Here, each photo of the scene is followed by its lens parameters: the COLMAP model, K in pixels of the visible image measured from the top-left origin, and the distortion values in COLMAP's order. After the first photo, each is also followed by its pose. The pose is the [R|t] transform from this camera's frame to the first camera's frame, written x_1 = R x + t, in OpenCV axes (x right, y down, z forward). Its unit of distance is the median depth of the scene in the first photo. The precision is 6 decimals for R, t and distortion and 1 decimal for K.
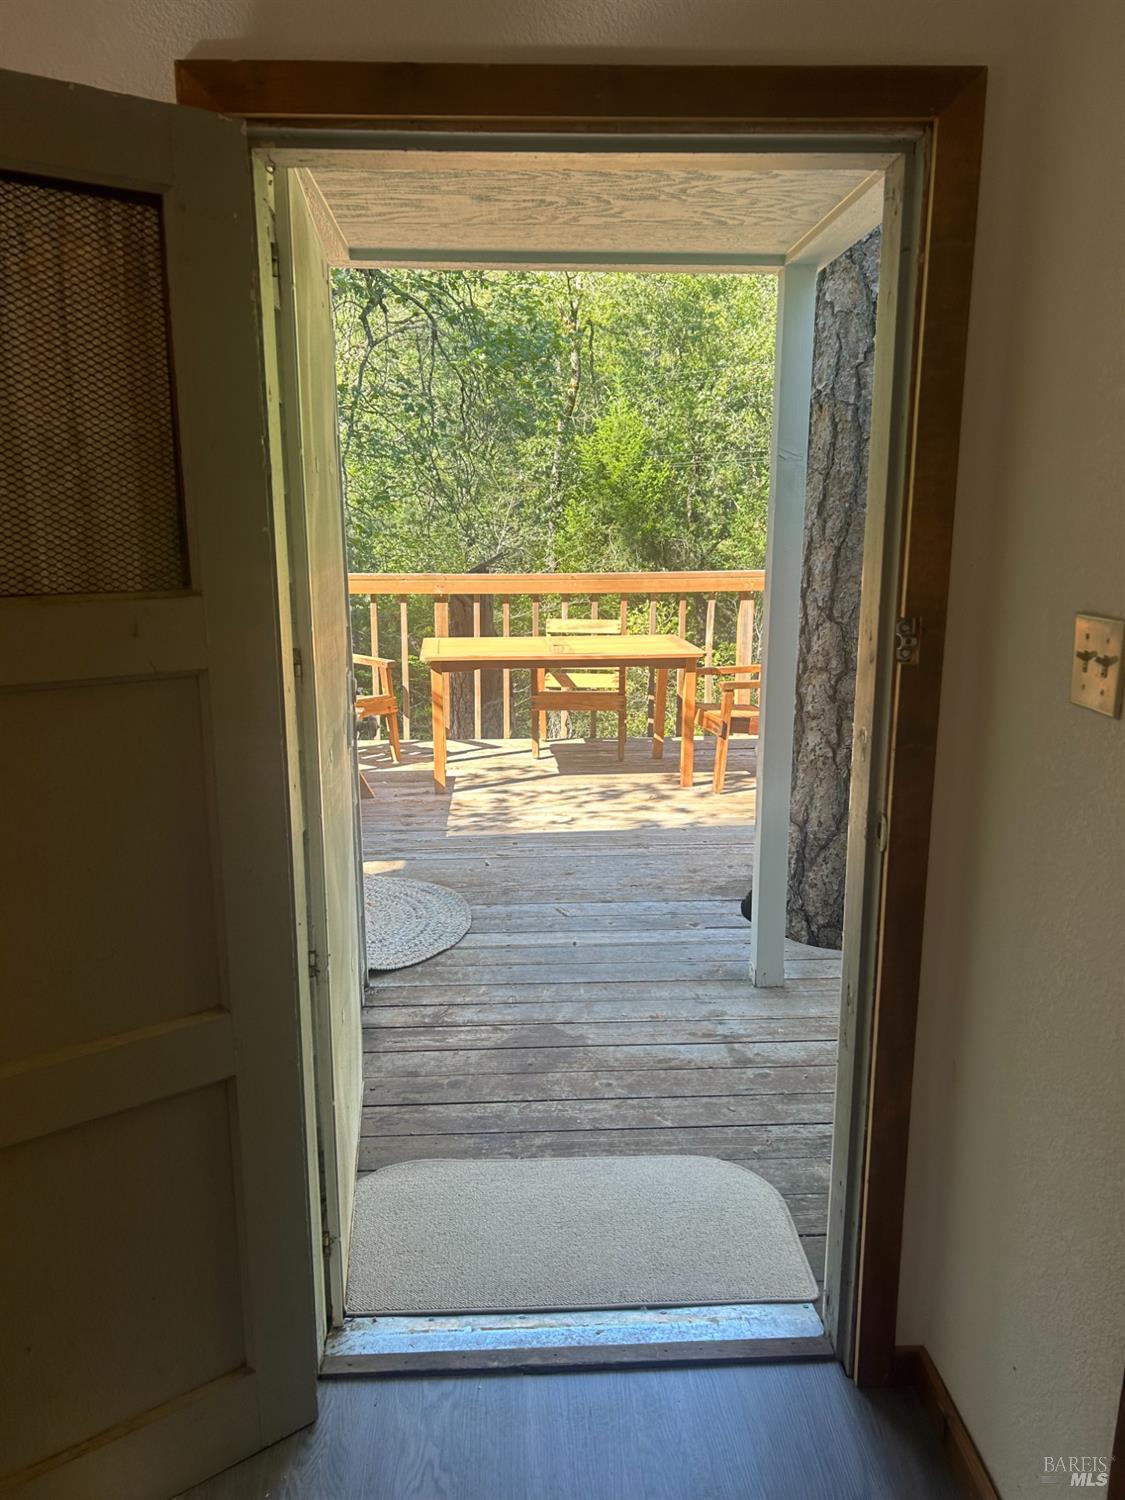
lens RADIAL K [[1154.9, 0, 555.5], [0, 1154.9, 764.9], [0, 0, 1]] dist [0.037104, -0.001476]
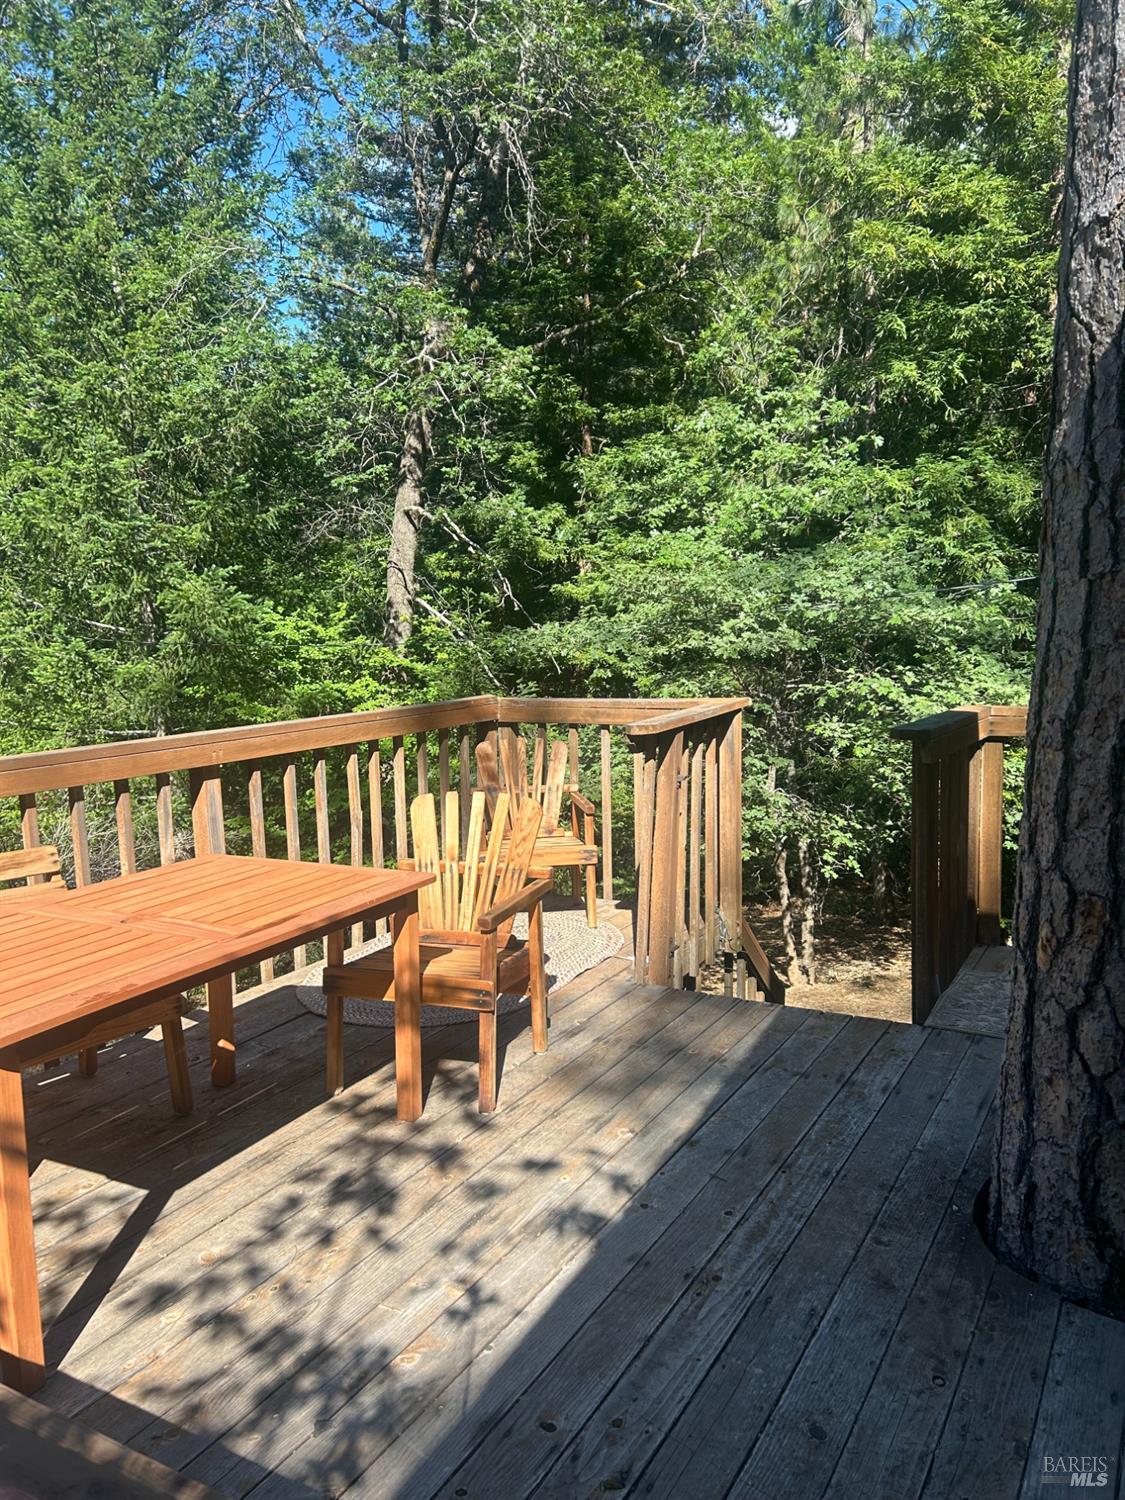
lens RADIAL K [[1128.2, 0, 544.7], [0, 1128.2, 760.1], [0, 0, 1]] dist [0.074422, -0.097963]
pose [[0.543908, -0.109254, 0.832002, -0.248085], [0.206067, 0.978518, -0.006220, -0.113761], [-0.813450, 0.174831, 0.554737, 0.532857]]
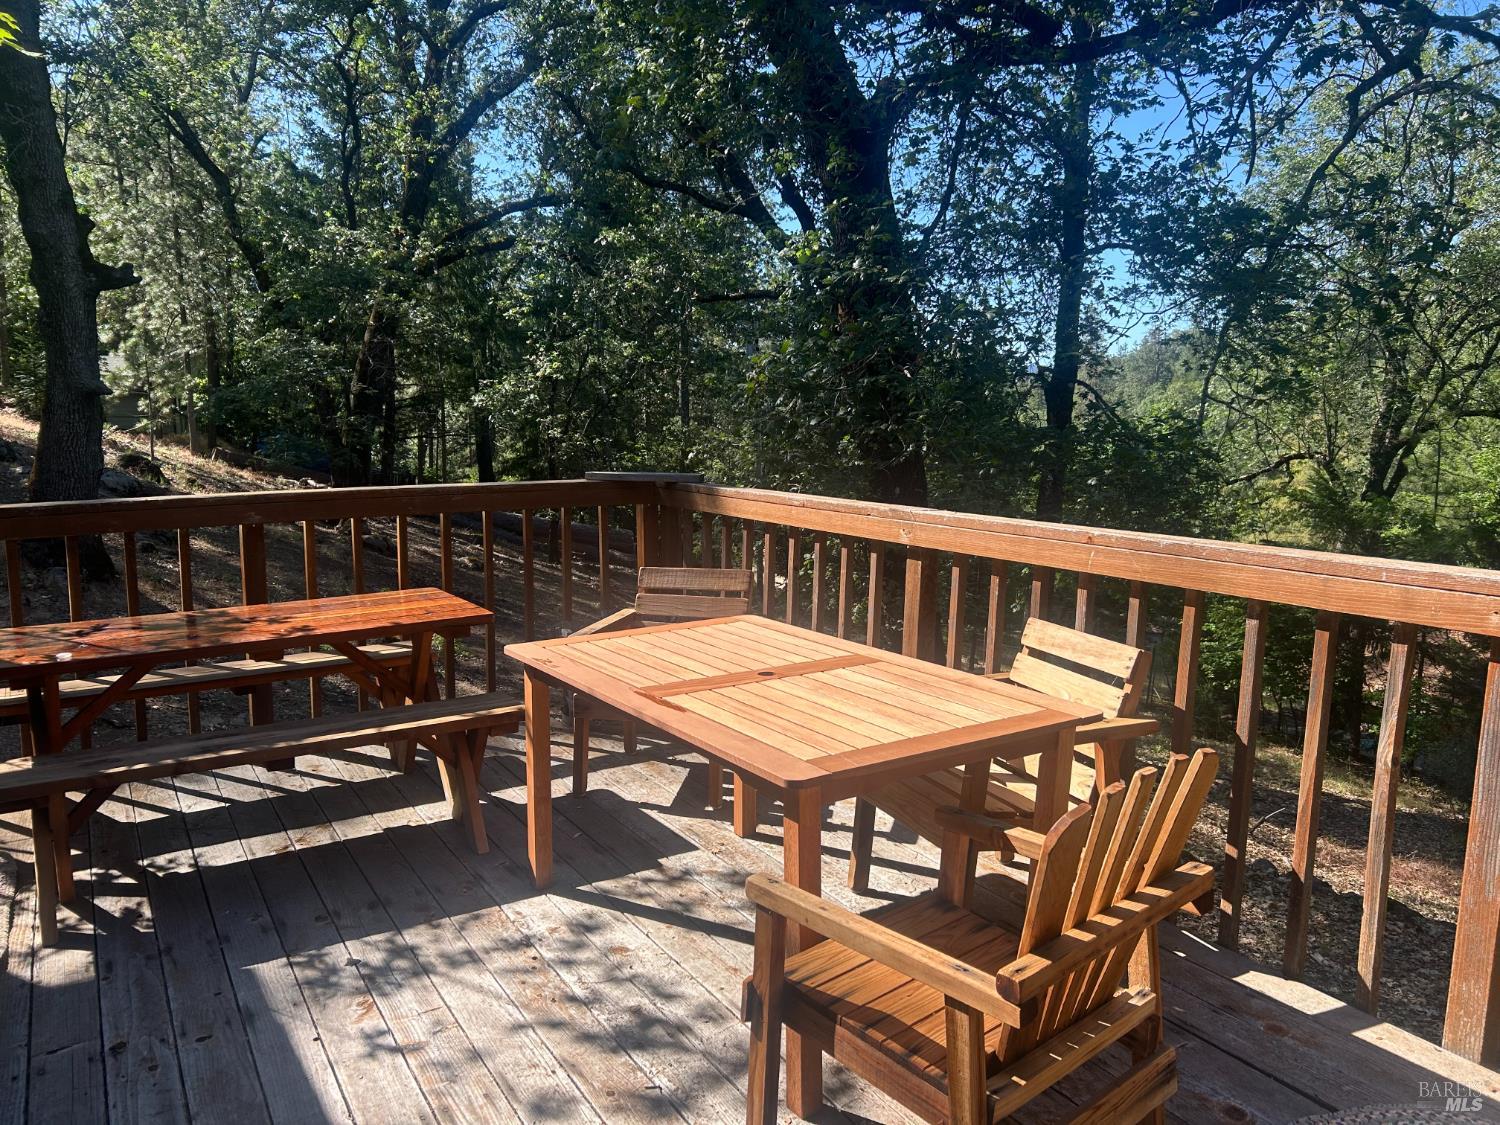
lens RADIAL K [[1128.2, 0, 761.7], [0, 1128.2, 575.4], [0, 0, 1]] dist [0.074422, -0.097963]
pose [[0.483772, 0.134016, -0.864872, 0.350959], [-0.196420, 0.979623, 0.041928, -0.143316], [0.852868, 0.149595, 0.500238, 0.670041]]
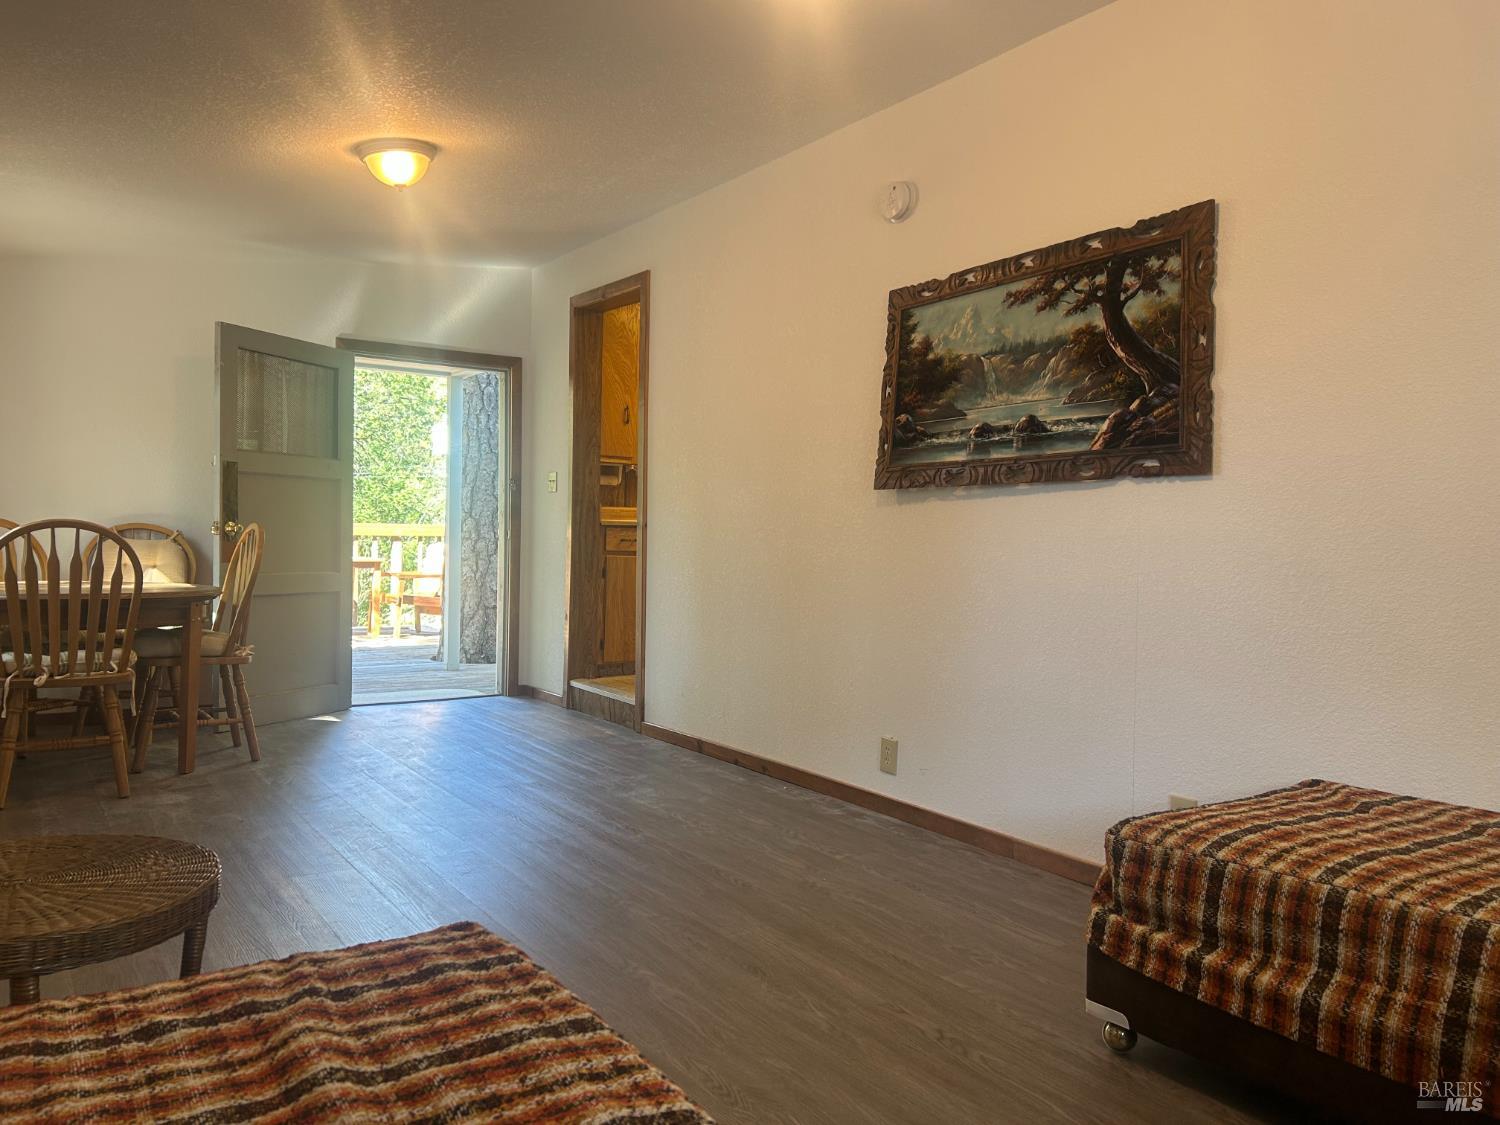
lens RADIAL K [[1128.2, 0, 761.7], [0, 1128.2, 575.4], [0, 0, 1]] dist [0.074422, -0.097963]
pose [[0.856989, 0.001319, 0.515332, -0.181725], [0.091702, 0.983646, -0.155017, 0.165315], [-0.507109, 0.180106, 0.842854, -0.500881]]
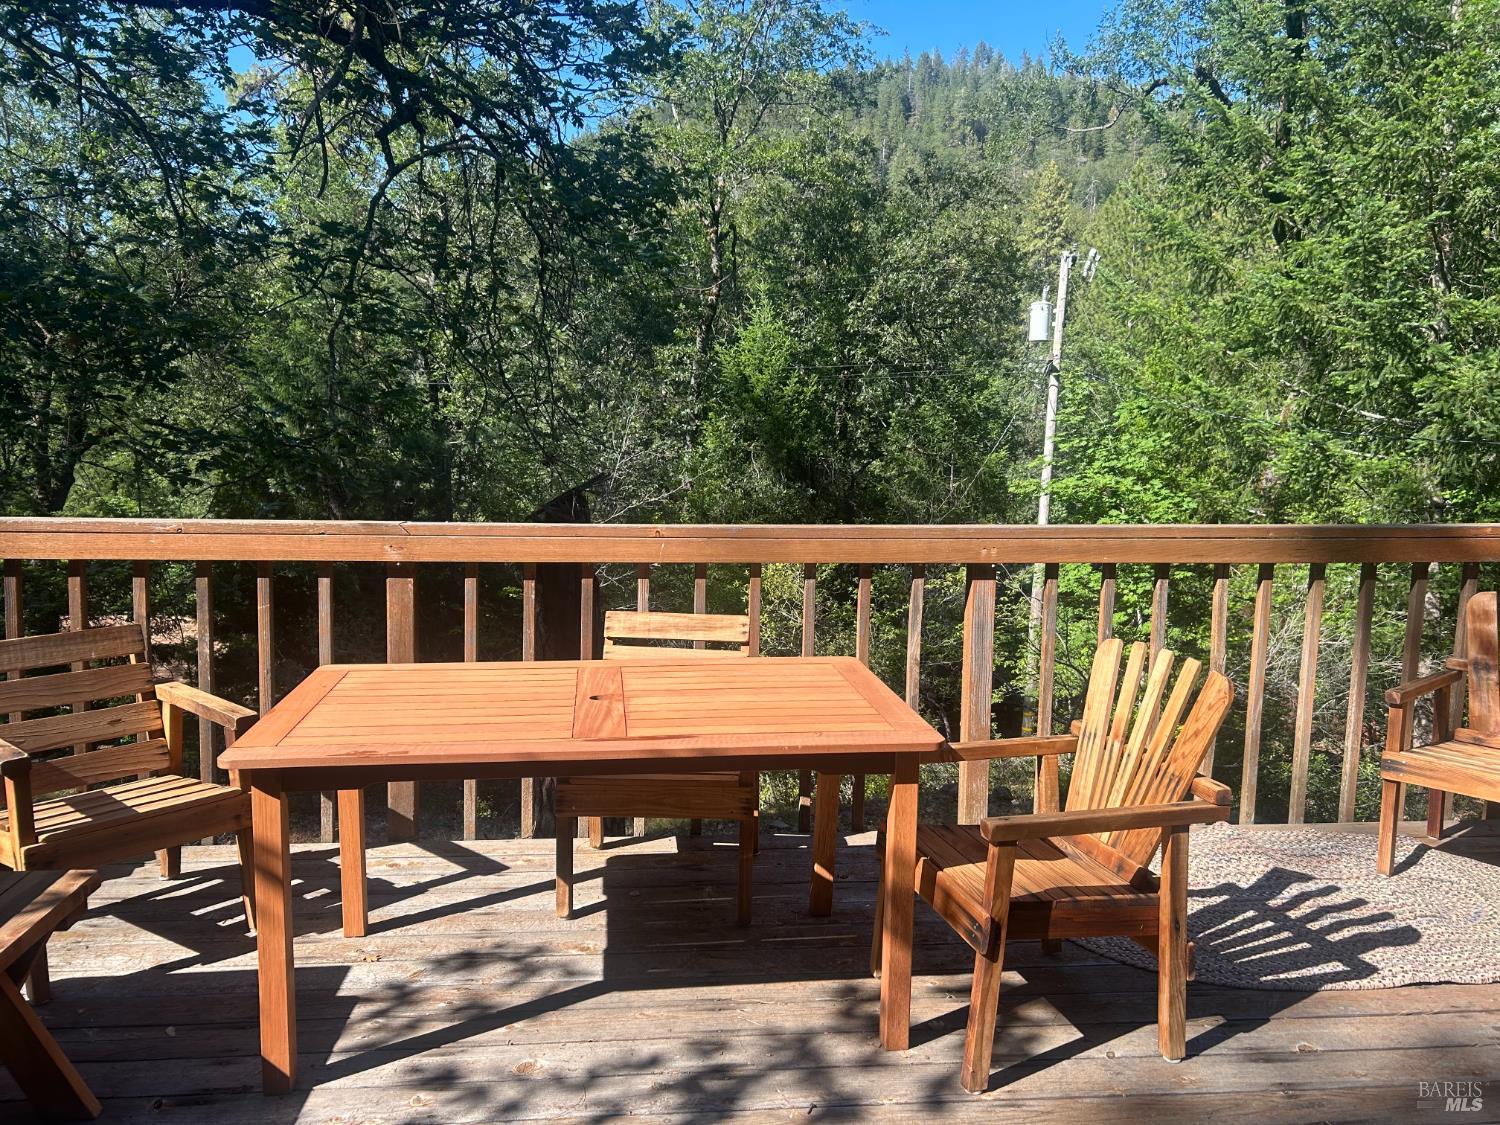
lens RADIAL K [[1131.9, 0, 754.2], [0, 1131.9, 560.3], [0, 0, 1]] dist [0.077983, -0.093111]
pose [[0.998859, 0.012522, 0.046088, 0.035719], [-0.007847, 0.994932, -0.100244, -0.099442], [-0.047110, 0.099768, 0.993895, 0.492632]]
